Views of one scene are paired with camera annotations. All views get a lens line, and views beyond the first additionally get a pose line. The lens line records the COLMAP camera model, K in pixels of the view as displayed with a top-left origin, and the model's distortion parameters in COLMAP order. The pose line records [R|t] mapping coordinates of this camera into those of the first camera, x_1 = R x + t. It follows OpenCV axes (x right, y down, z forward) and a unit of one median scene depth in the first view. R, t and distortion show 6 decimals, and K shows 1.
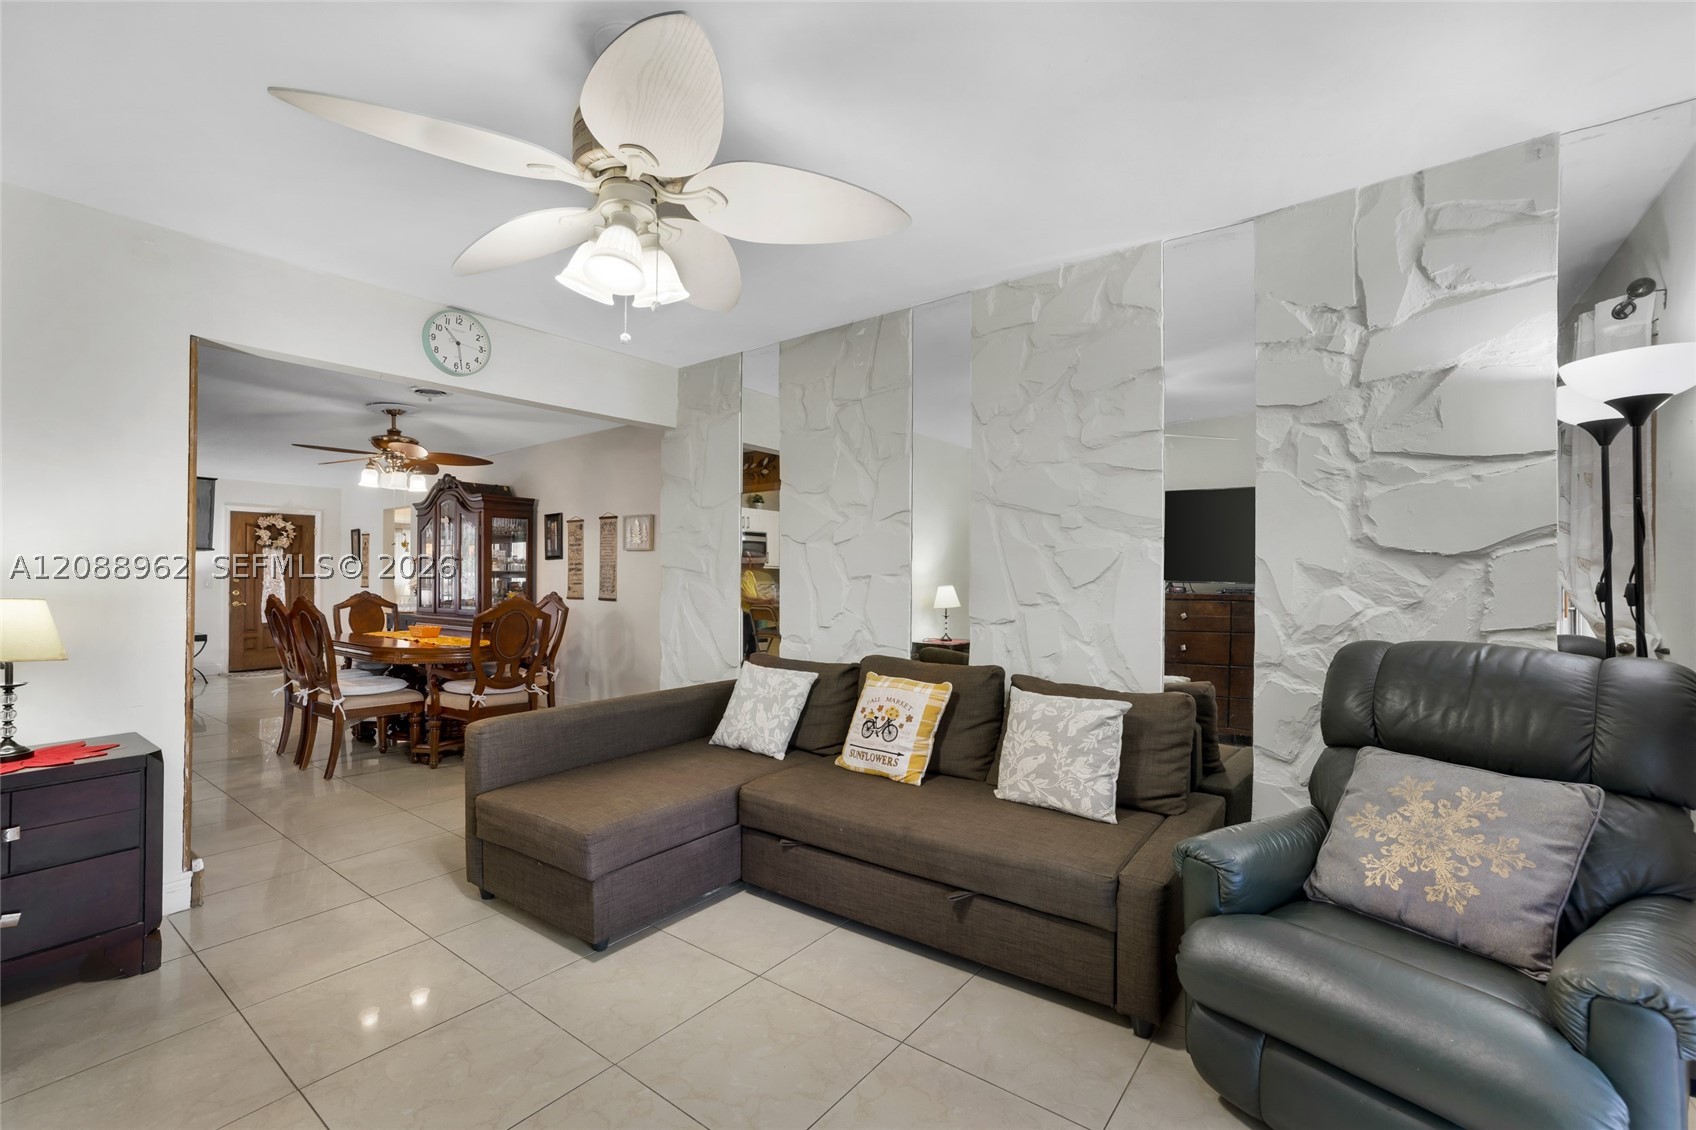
lens RADIAL K [[740.8, 0, 853.6], [0, 740.8, 567.8], [0, 0, 1]] dist [-0.032086, 0.011428]
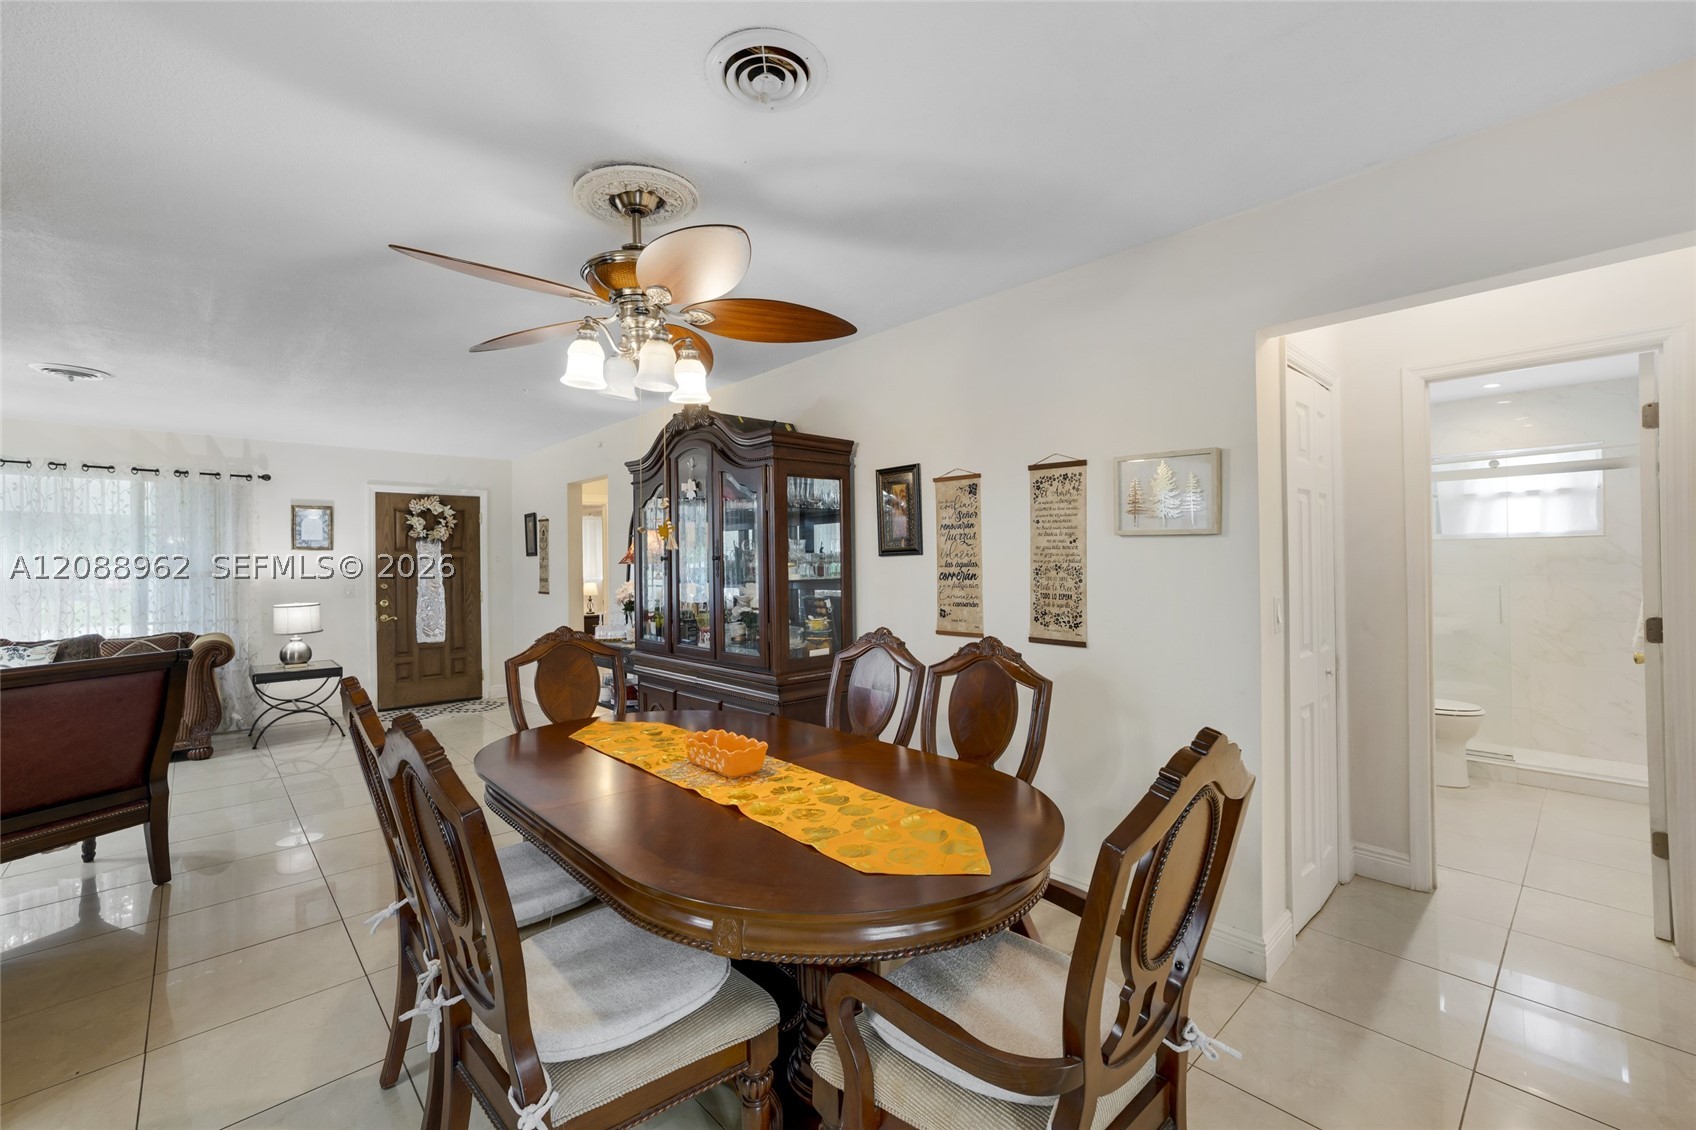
lens RADIAL K [[722.7, 0, 862.6], [0, 722.7, 557.0], [0, 0, 1]] dist [-0.022153, 0.000919]
pose [[0.987779, -0.015148, -0.155124, -0.351249], [0.016926, 0.999805, 0.010151, -0.015813], [0.154940, -0.012653, 0.987843, 0.493883]]
